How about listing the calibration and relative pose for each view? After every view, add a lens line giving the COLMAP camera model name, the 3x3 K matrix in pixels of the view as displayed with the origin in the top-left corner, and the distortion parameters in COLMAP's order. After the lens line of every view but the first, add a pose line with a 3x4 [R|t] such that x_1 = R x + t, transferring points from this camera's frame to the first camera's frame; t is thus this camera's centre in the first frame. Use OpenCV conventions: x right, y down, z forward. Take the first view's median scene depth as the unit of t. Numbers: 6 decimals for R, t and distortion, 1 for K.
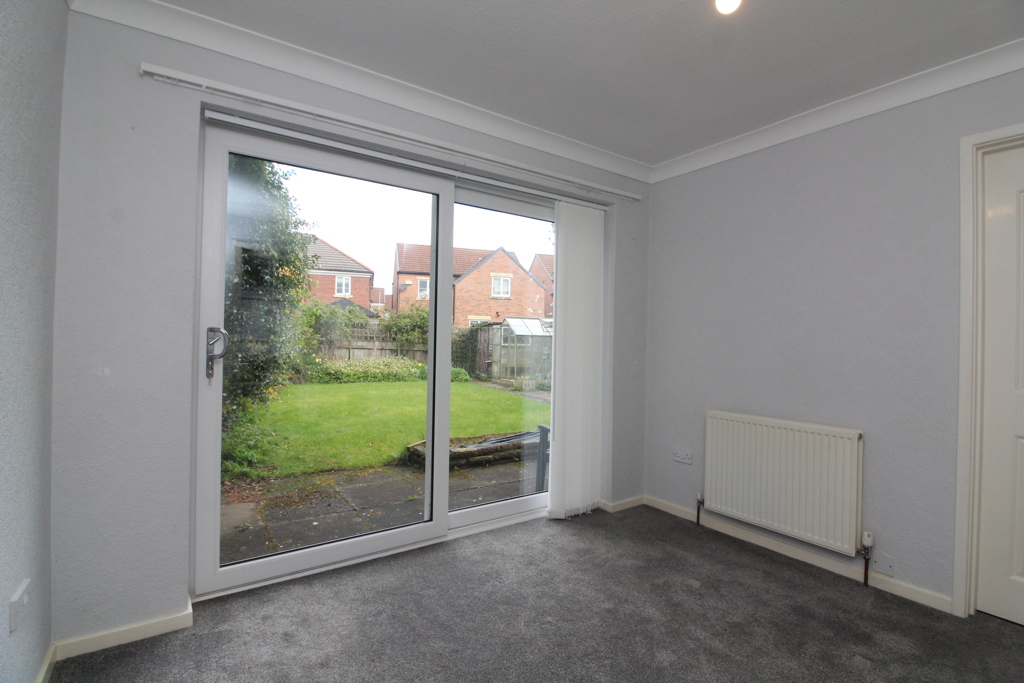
lens RADIAL K [[480.0, 0, 510.0], [0, 480.0, 335.4], [0, 0, 1]] dist [-0.002492, -0.000883]
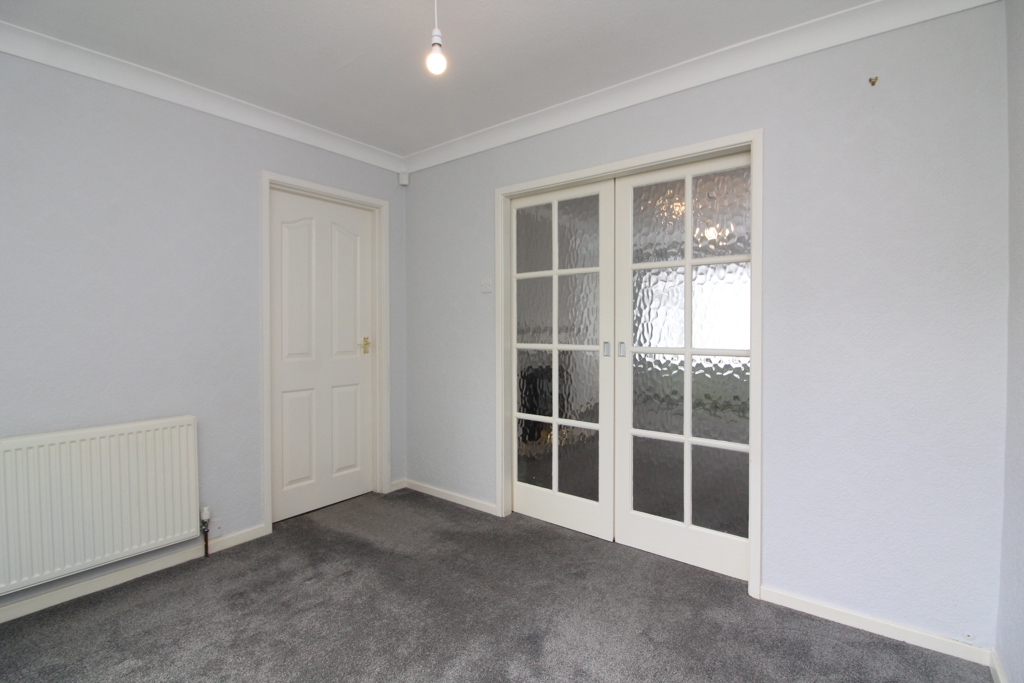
lens RADIAL K [[480.0, 0, 510.0], [0, 480.0, 335.4], [0, 0, 1]] dist [-0.002492, -0.000883]
pose [[-0.281962, -0.029994, 0.958957, -0.468716], [-0.009596, 0.999549, 0.028442, -0.008362], [-0.959378, -0.001182, -0.282123, 0.667197]]
